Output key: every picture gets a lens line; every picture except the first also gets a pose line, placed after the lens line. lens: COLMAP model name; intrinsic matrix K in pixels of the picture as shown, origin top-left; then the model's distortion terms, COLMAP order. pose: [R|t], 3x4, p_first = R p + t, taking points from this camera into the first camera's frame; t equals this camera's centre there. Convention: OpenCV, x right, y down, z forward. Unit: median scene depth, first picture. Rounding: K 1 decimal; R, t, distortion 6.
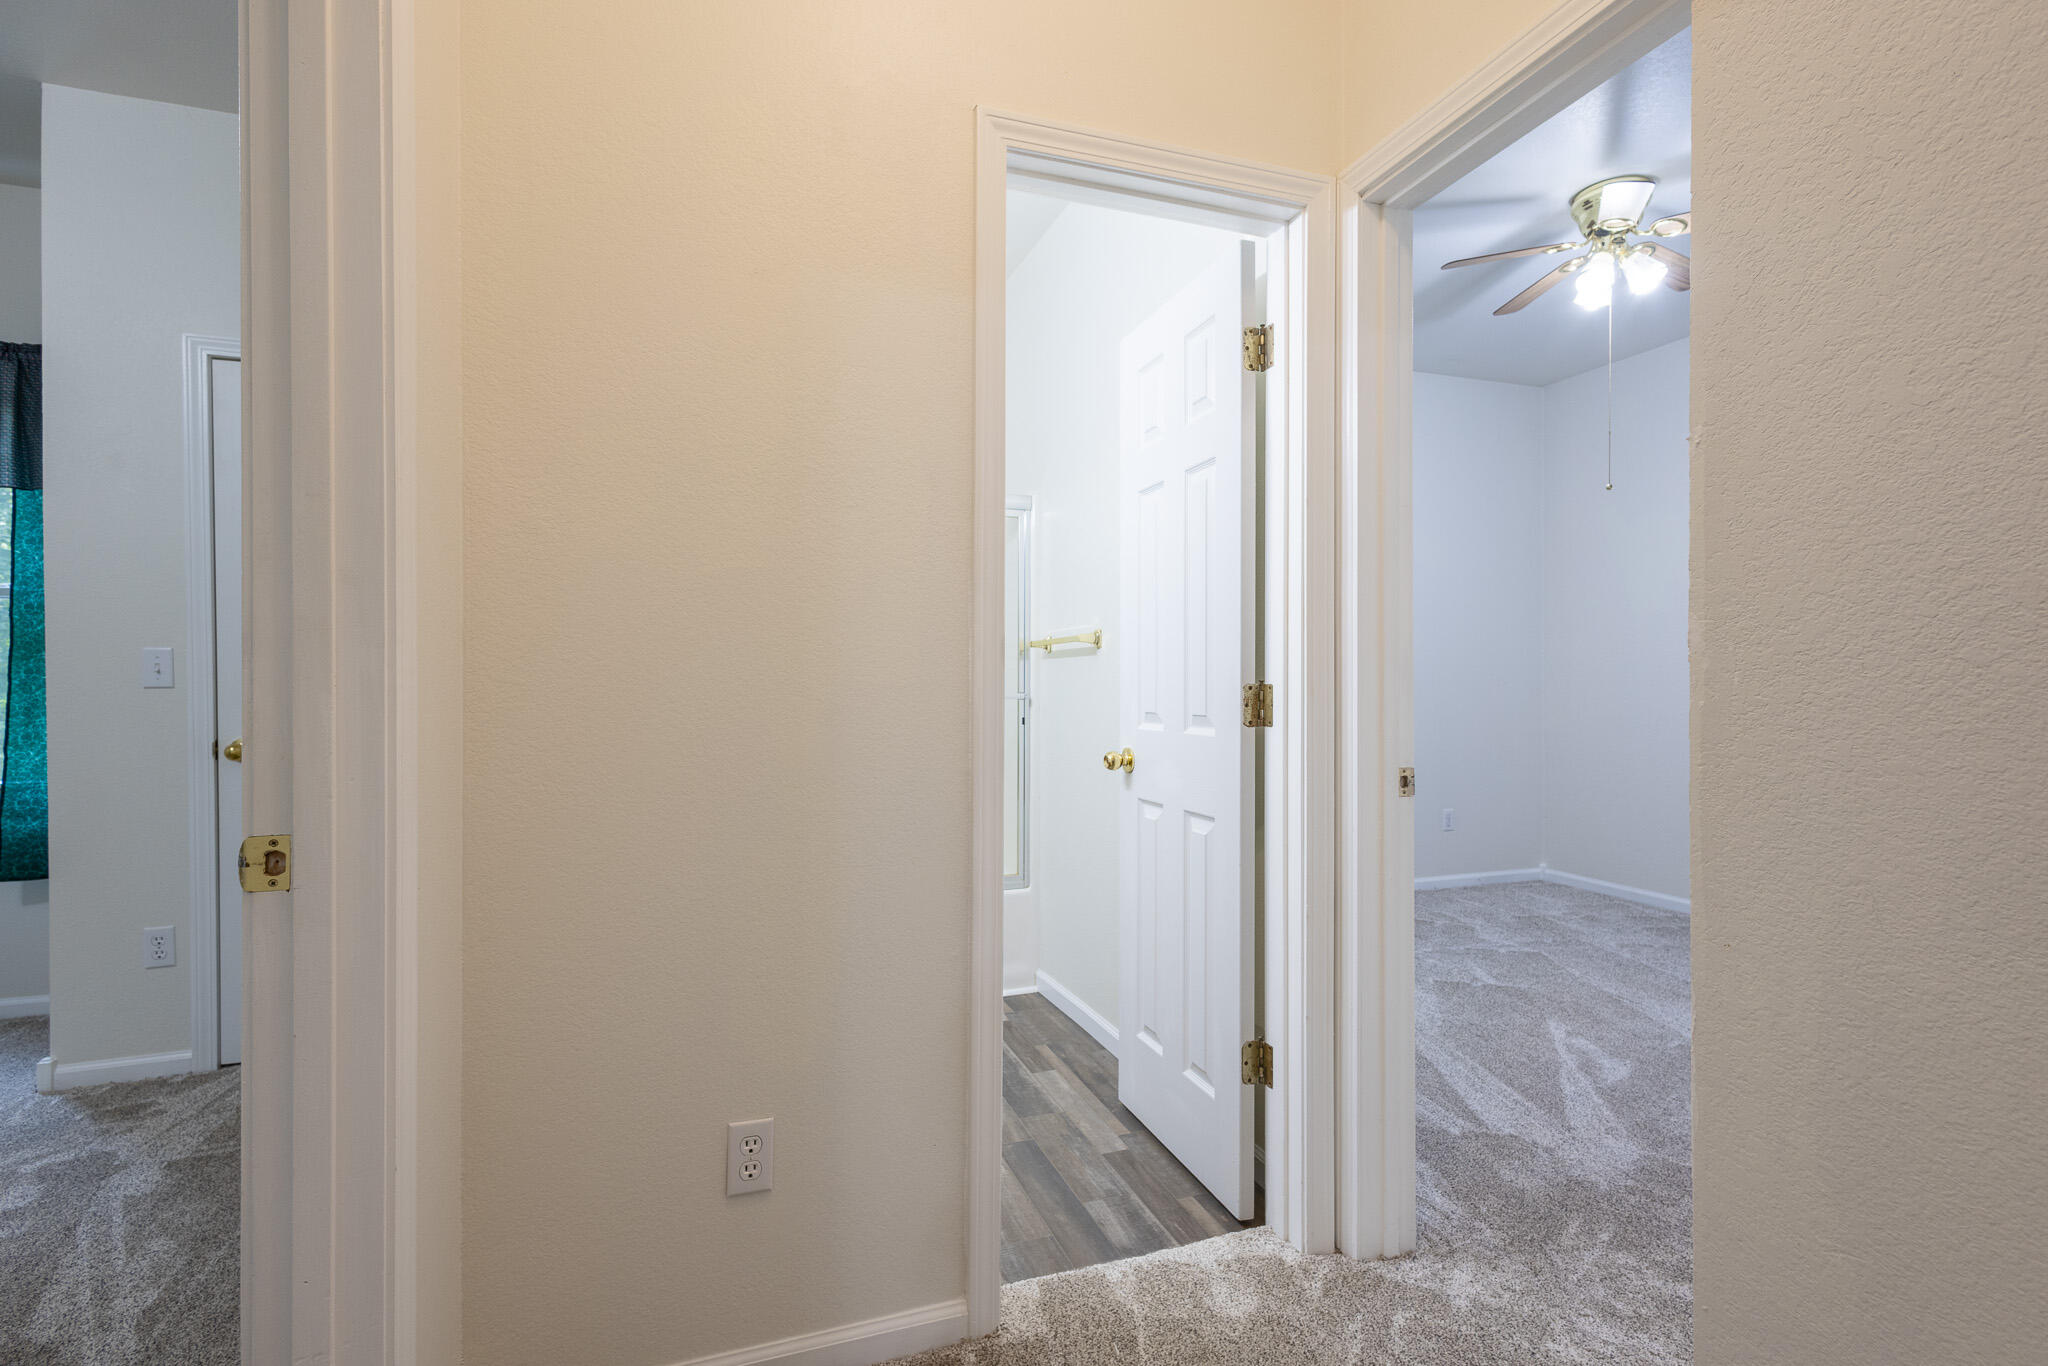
lens RADIAL K [[934.3, 0, 1017.7], [0, 934.3, 691.8], [0, 0, 1]] dist [0.026923, -0.011925]
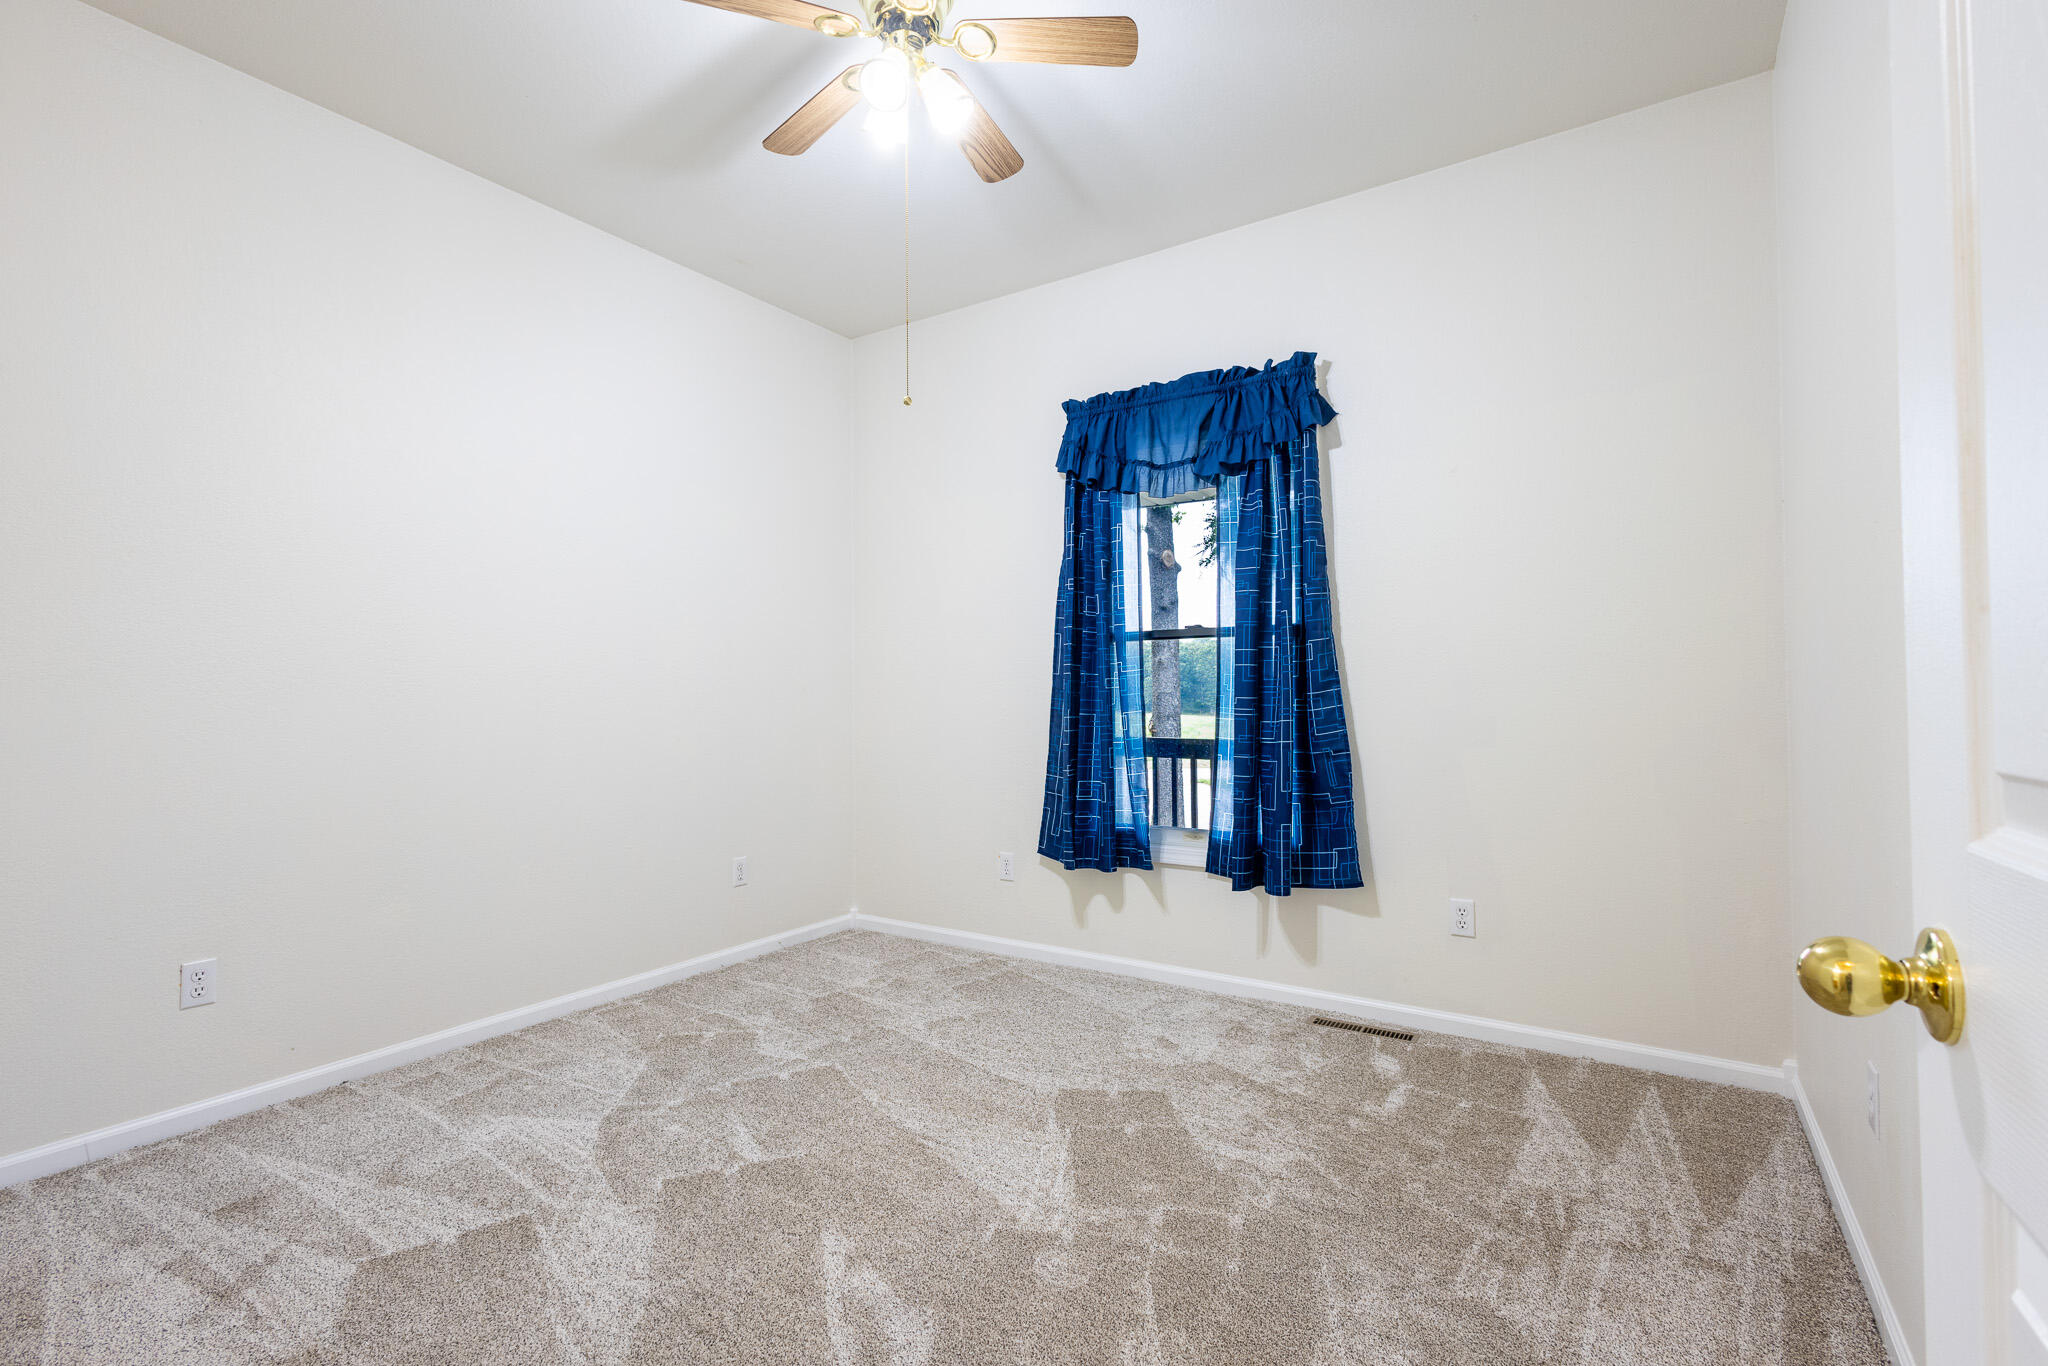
lens RADIAL K [[948.1, 0, 1020.4], [0, 948.1, 711.9], [0, 0, 1]] dist [0.004225, -0.000012]
pose [[0.793756, -0.012402, 0.608110, 0.309424], [0.005219, 0.999894, 0.013580, -0.000111], [-0.608214, -0.007605, 0.793736, 0.458806]]
